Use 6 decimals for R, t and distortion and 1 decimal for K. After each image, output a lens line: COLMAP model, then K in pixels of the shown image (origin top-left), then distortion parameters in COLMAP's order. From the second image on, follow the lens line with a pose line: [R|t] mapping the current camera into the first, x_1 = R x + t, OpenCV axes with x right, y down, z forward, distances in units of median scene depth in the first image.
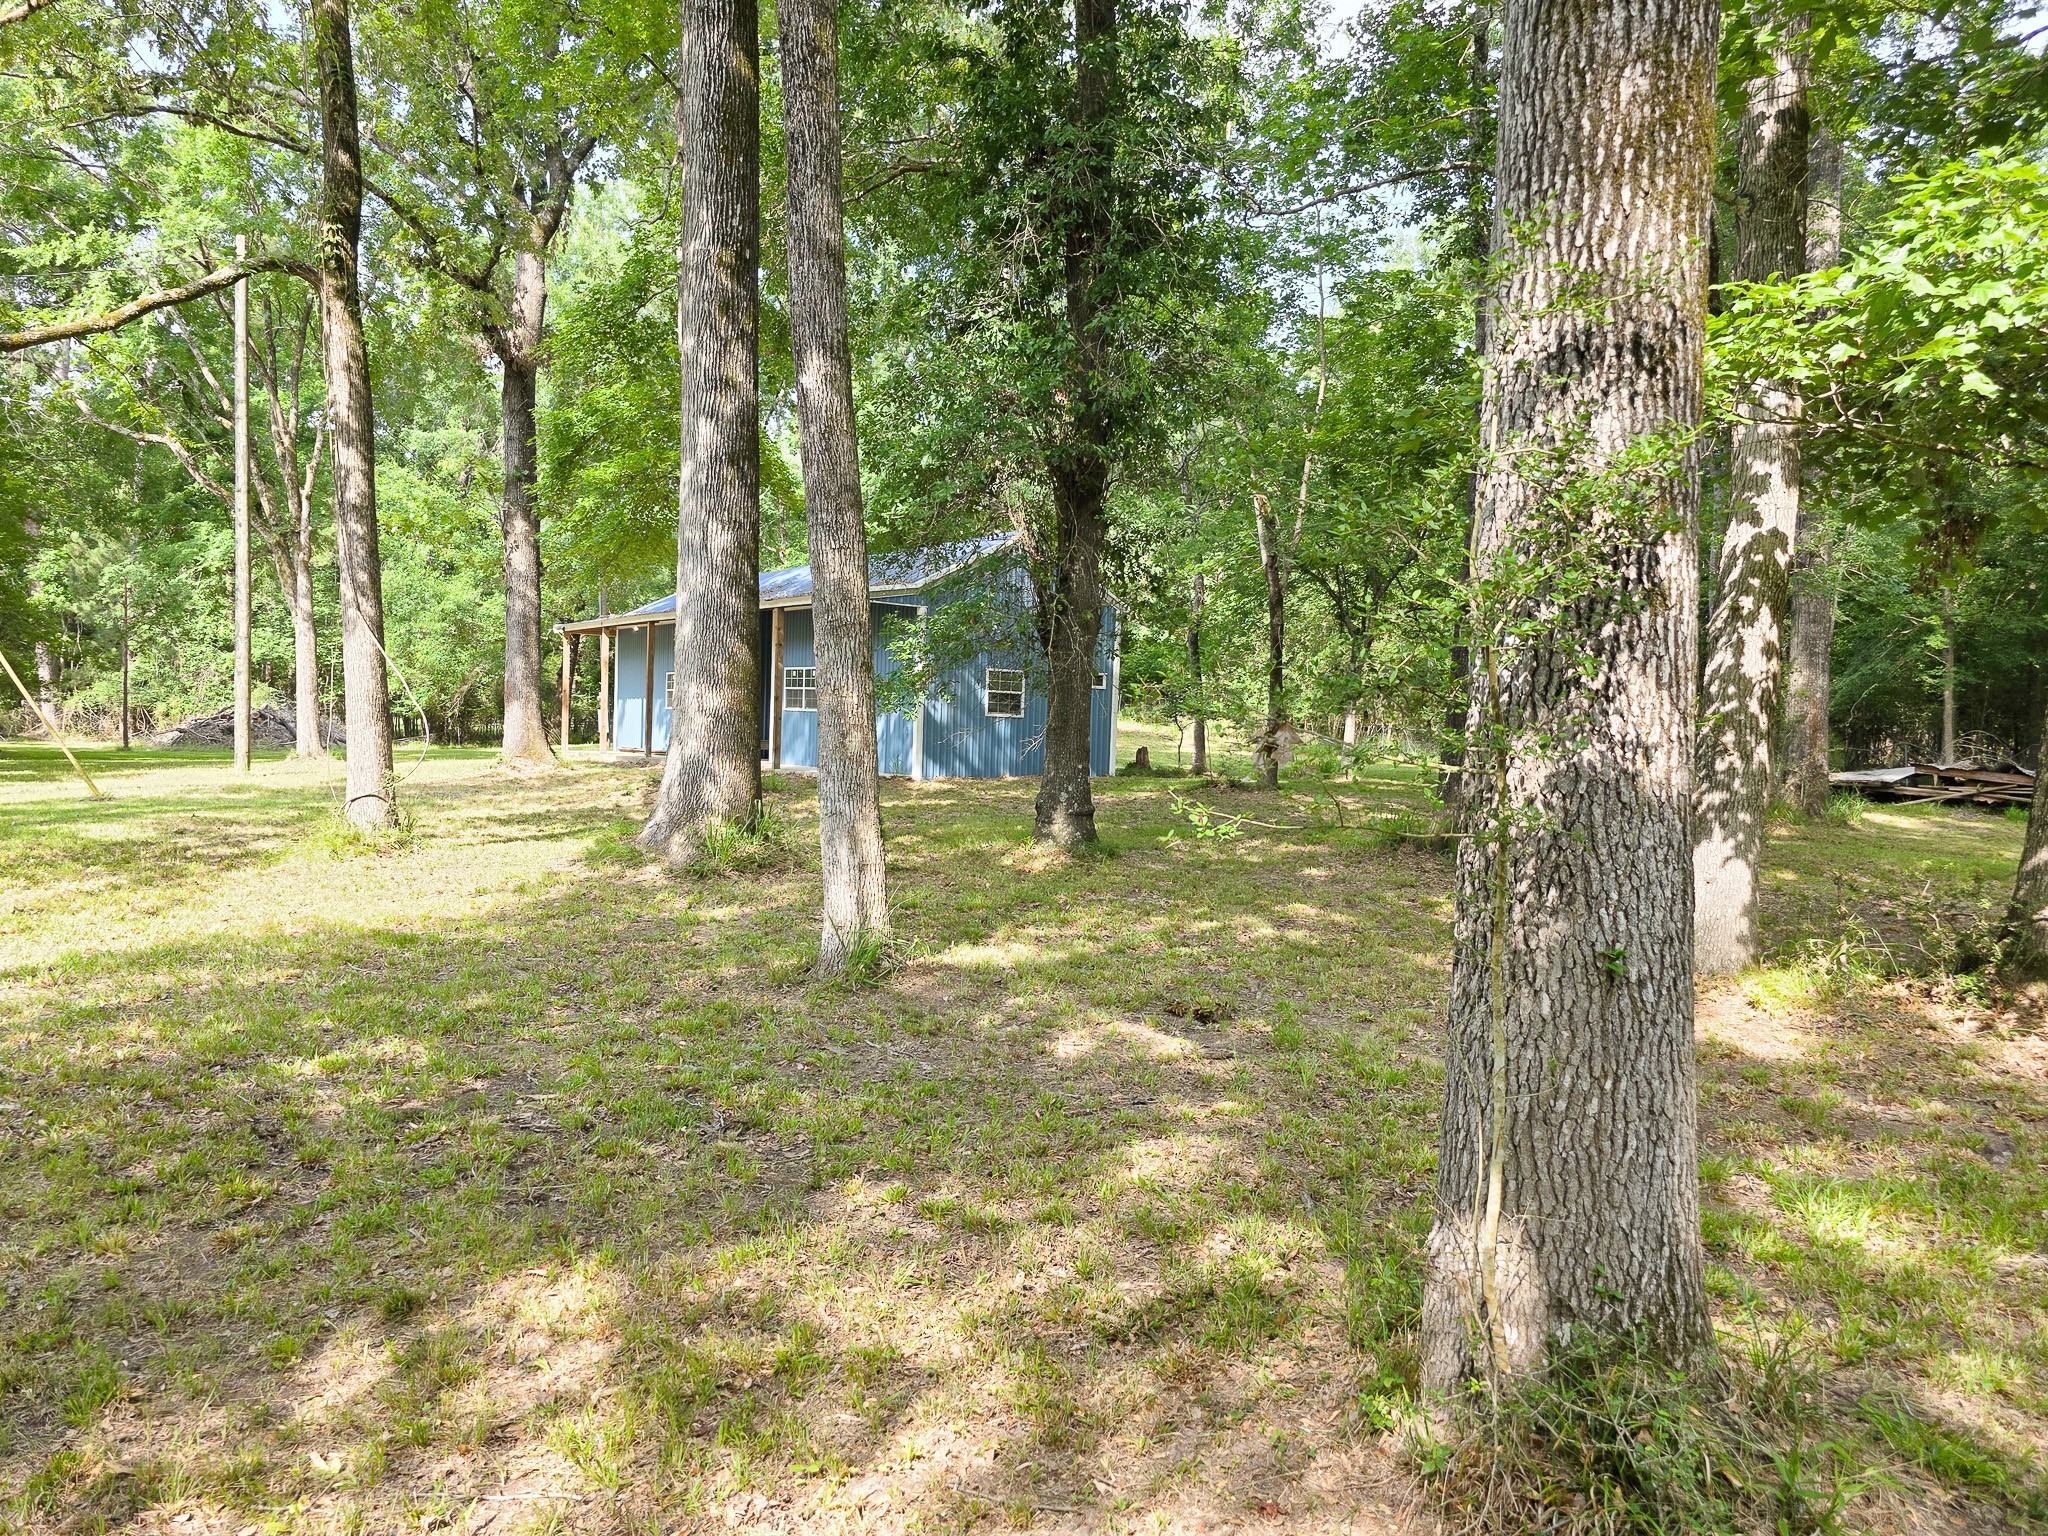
lens RADIAL K [[1470.2, 0, 1024.0], [0, 1470.2, 768.0], [0, 0, 1]] dist [-0.003907, -0.002594]
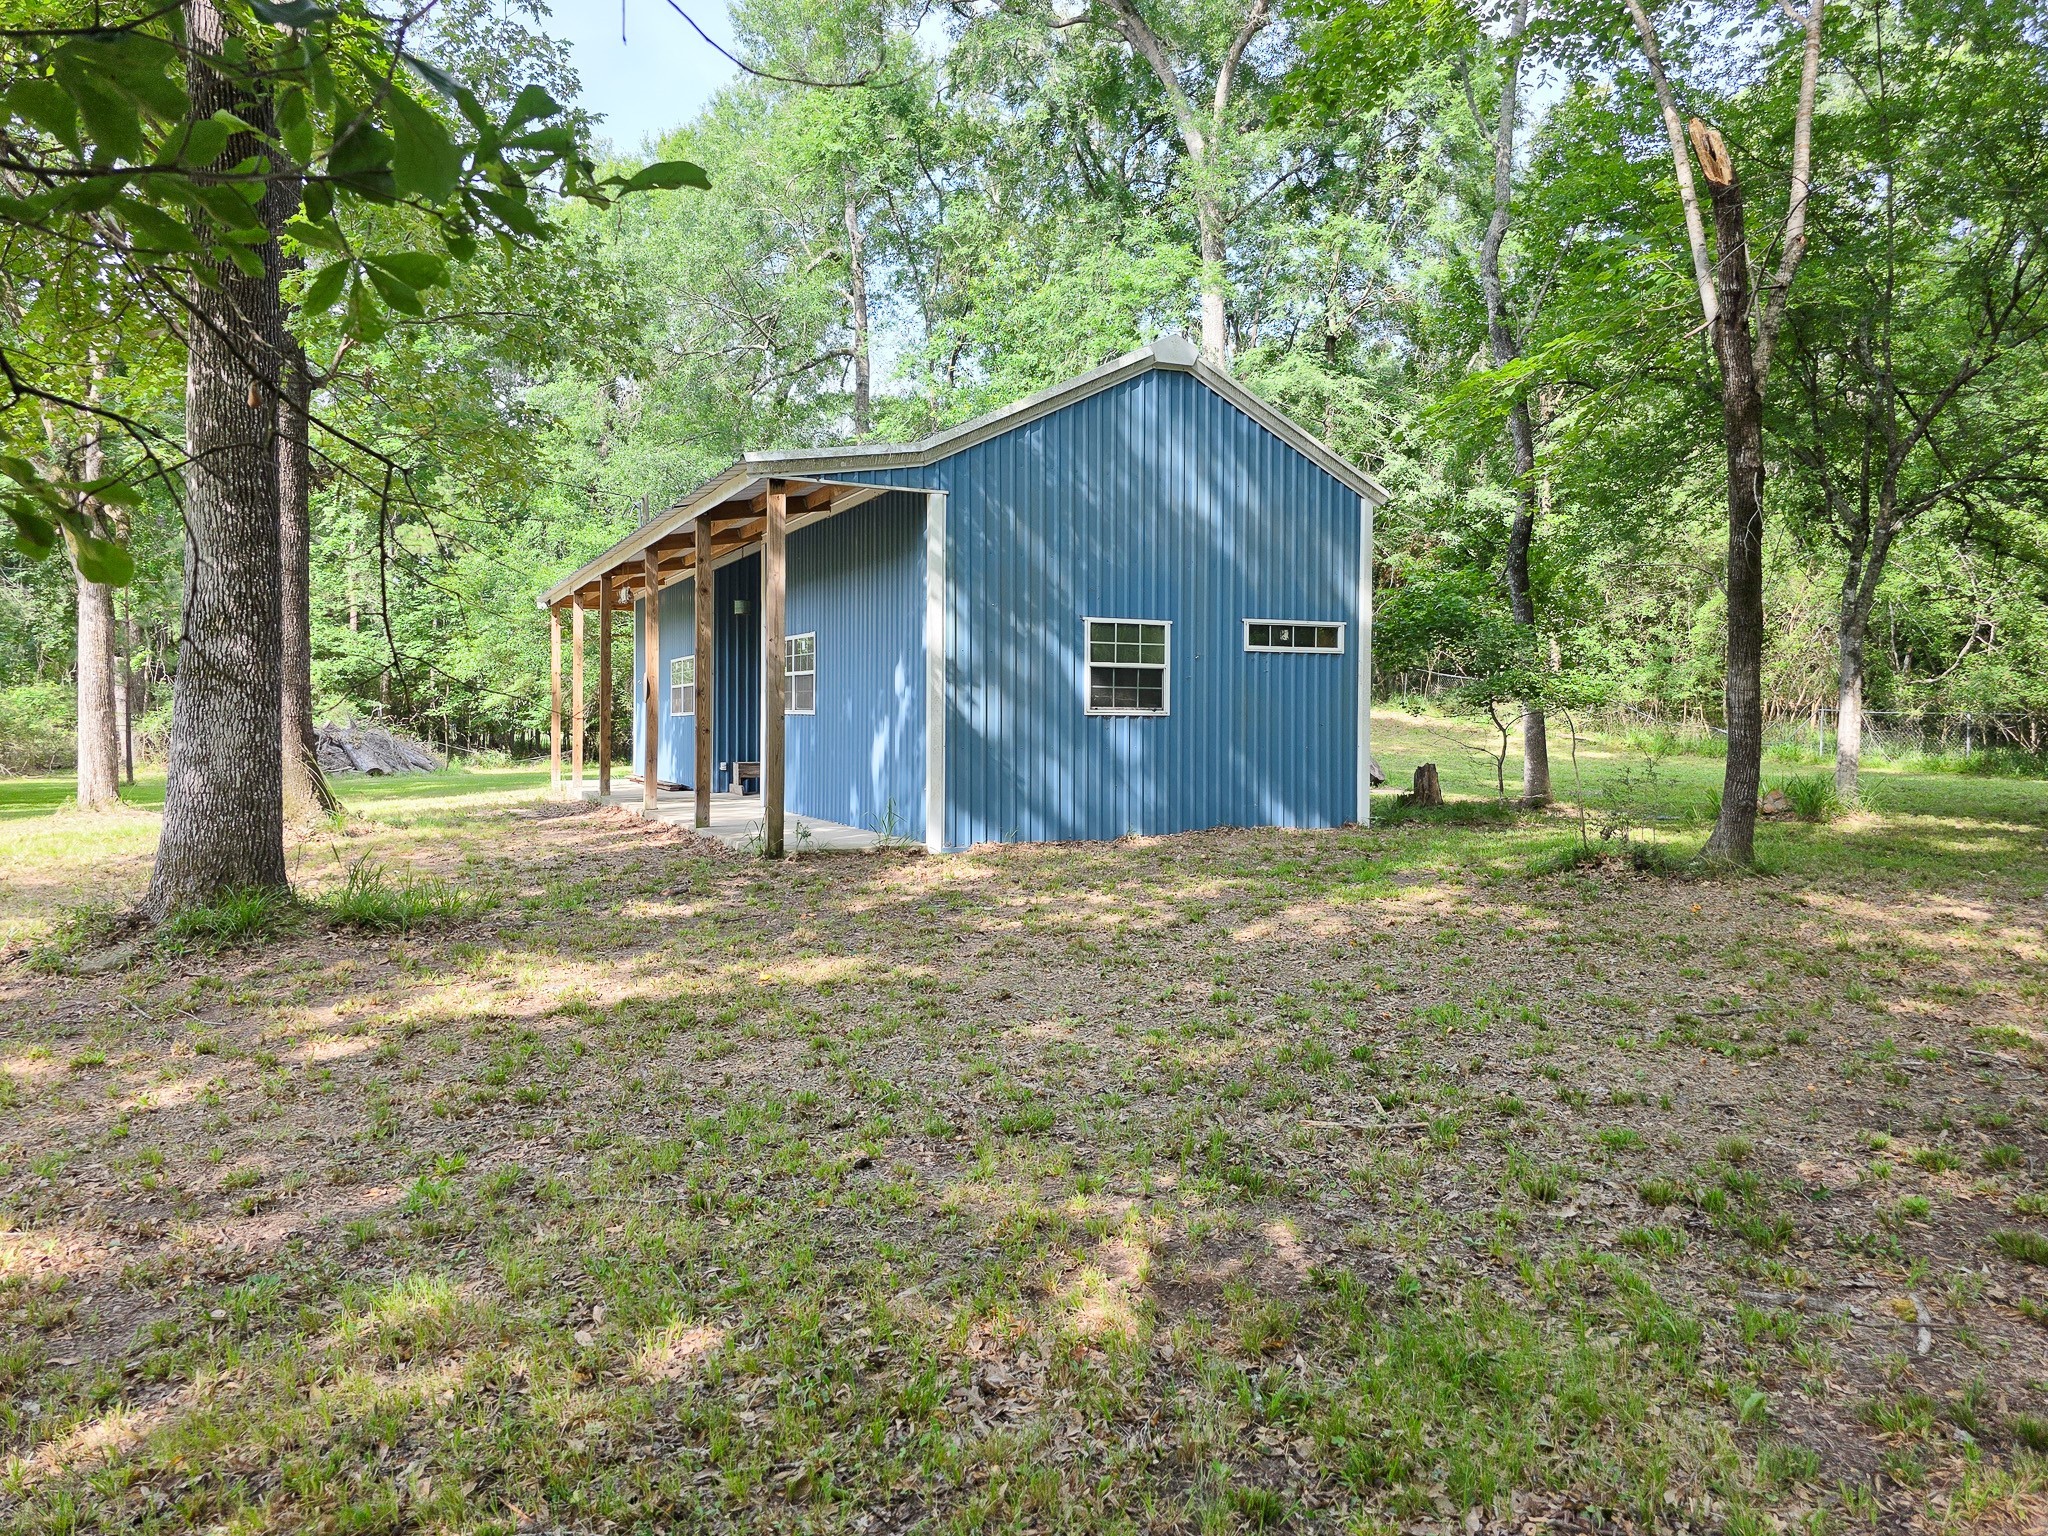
lens RADIAL K [[1470.2, 0, 1024.0], [0, 1470.2, 768.0], [0, 0, 1]] dist [-0.003907, -0.002594]
pose [[0.980413, -0.023889, -0.195500, 0.047732], [0.024252, 0.999706, -0.000537, -0.017994], [0.195455, -0.004215, 0.980704, 0.516341]]
